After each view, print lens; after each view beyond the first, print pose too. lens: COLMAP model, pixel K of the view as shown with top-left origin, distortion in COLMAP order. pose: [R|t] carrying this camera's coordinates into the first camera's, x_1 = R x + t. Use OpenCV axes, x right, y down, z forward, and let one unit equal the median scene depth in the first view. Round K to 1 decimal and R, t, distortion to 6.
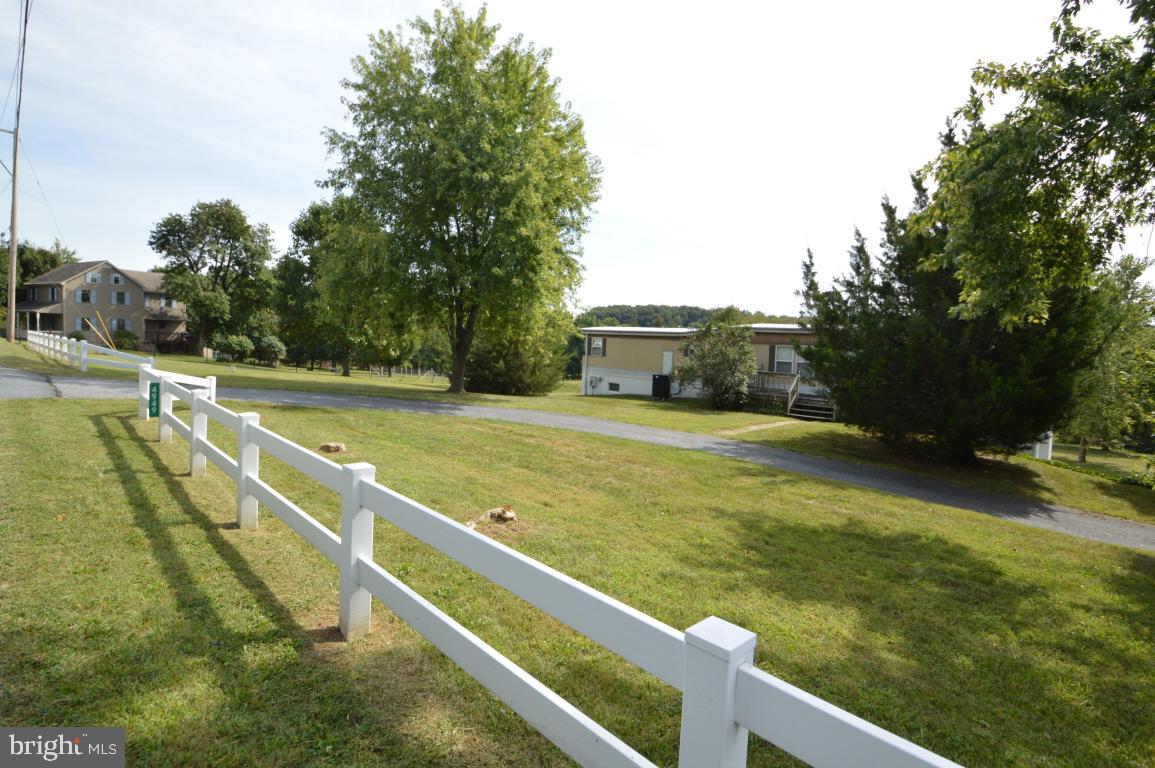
lens RADIAL K [[581.7, 0, 578.0], [0, 581.7, 381.3], [0, 0, 1]] dist [-0.002608, -0.012944]
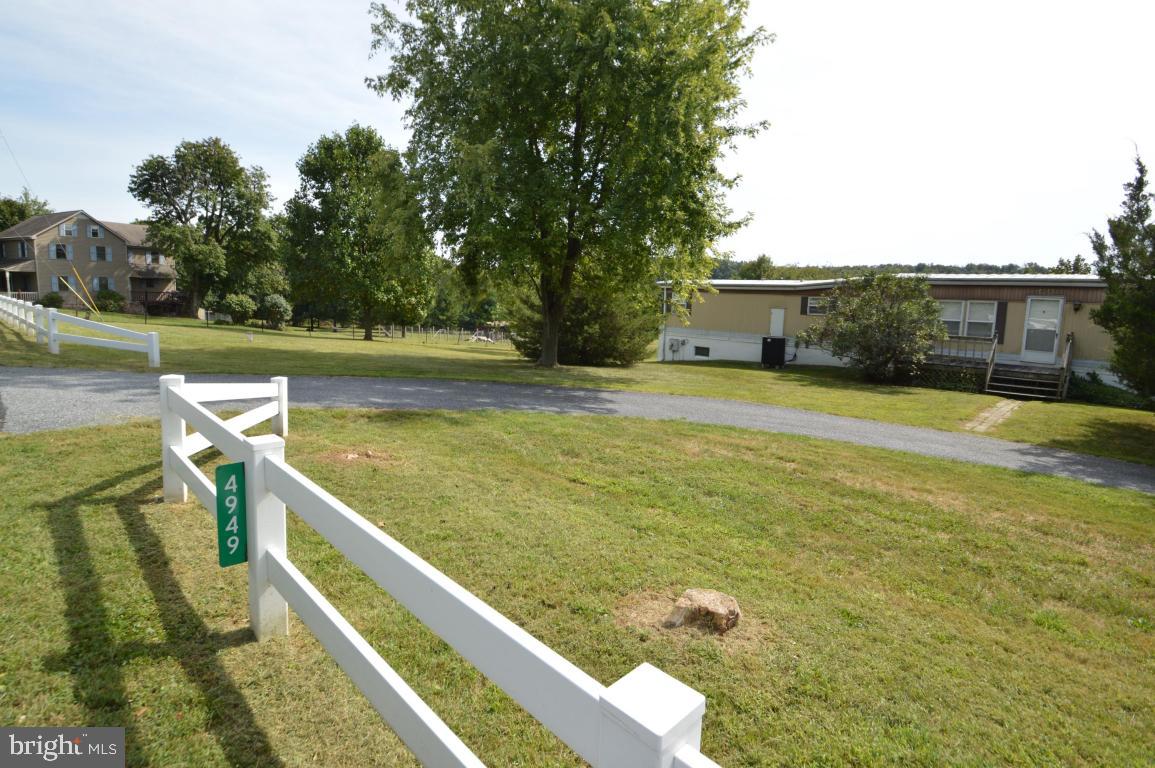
lens RADIAL K [[581.7, 0, 580.9], [0, 581.7, 380.1], [0, 0, 1]] dist [-0.002608, -0.012944]
pose [[0.999775, -0.014092, 0.015830, -0.074875], [0.012837, 0.996965, 0.076781, -0.009237], [-0.016864, -0.076560, 0.996922, 0.093877]]
